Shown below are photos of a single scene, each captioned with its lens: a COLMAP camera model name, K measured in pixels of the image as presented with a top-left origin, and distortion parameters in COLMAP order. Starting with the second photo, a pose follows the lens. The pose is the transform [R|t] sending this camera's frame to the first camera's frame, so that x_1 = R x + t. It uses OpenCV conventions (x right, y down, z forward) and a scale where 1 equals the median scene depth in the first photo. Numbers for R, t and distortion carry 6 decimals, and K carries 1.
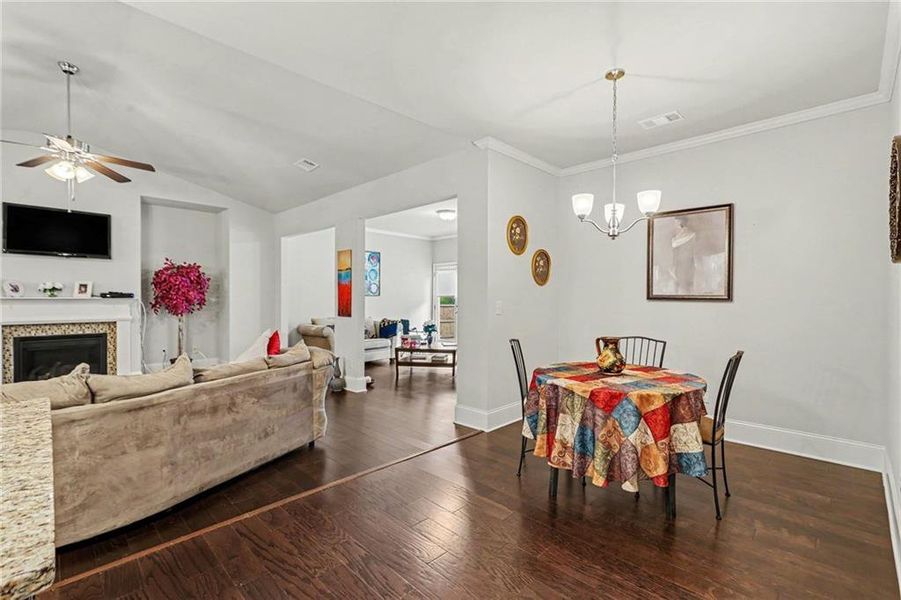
lens RADIAL K [[403.8, 0, 446.1], [0, 403.8, 302.4], [0, 0, 1]] dist [-0.003104, -0.000966]
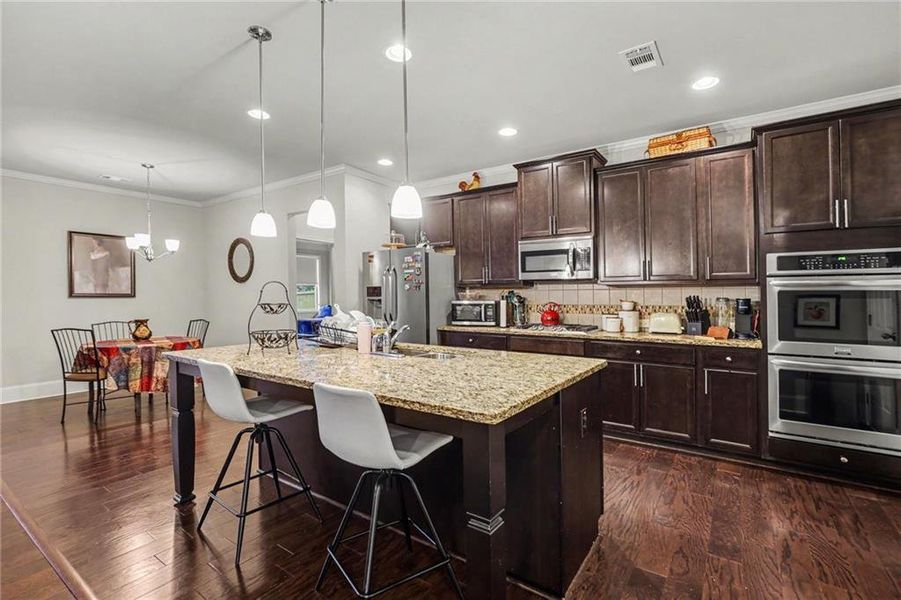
lens RADIAL K [[403.8, 0, 453.1], [0, 403.8, 297.1], [0, 0, 1]] dist [-0.003104, -0.000966]
pose [[-0.168156, -0.007035, 0.985735, -0.728566], [0.011159, 0.999897, 0.009040, -0.003177], [-0.985697, 0.012520, -0.168060, 0.005587]]
